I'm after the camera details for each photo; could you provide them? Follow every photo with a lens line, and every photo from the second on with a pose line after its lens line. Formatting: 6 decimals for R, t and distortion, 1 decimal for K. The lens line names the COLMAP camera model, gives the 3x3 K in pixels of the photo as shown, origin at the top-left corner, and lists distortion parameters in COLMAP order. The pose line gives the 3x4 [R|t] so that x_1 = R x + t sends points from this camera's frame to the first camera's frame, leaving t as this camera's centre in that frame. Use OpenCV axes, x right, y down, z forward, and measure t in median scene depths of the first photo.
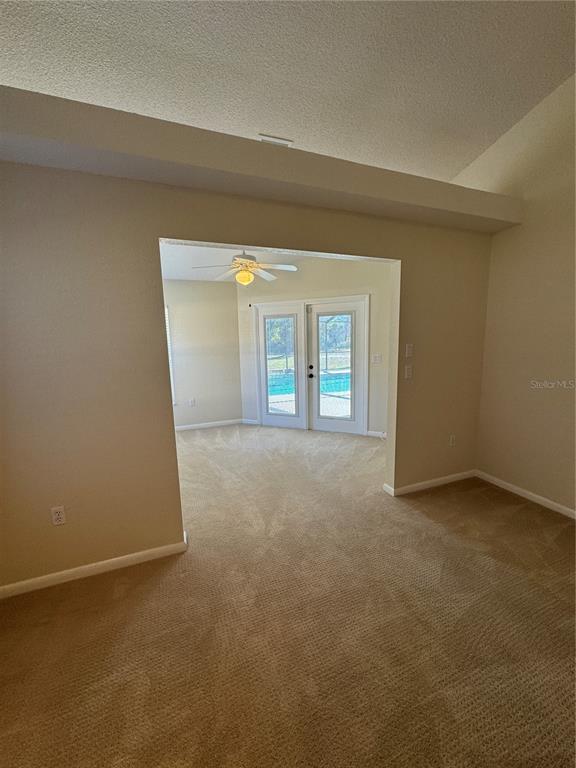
lens RADIAL K [[305.2, 0, 287.1], [0, 305.2, 387.4], [0, 0, 1]] dist [-0.001356, 0.000137]
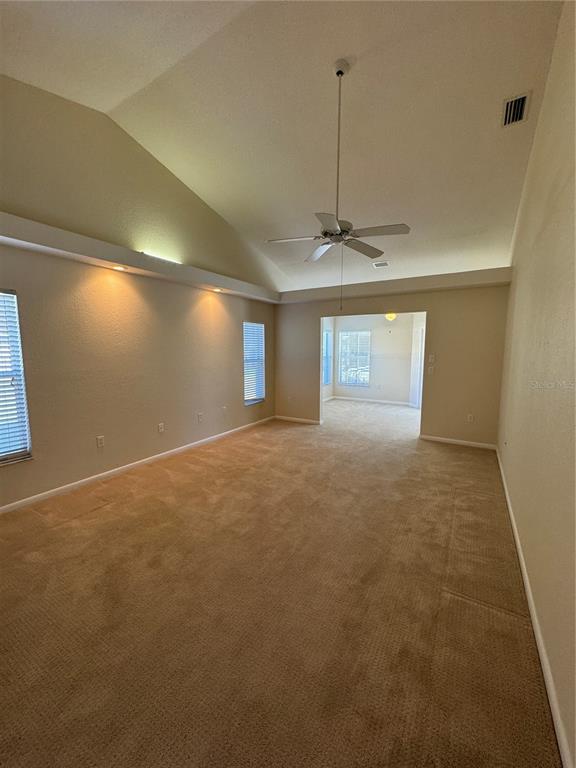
lens RADIAL K [[305.2, 0, 288.3], [0, 305.2, 383.3], [0, 0, 1]] dist [-0.001356, 0.000137]
pose [[0.609936, 0.107131, -0.785176, 1.352876], [-0.133605, 0.990538, 0.031364, 0.083965], [0.781107, 0.085773, 0.618478, -0.815879]]
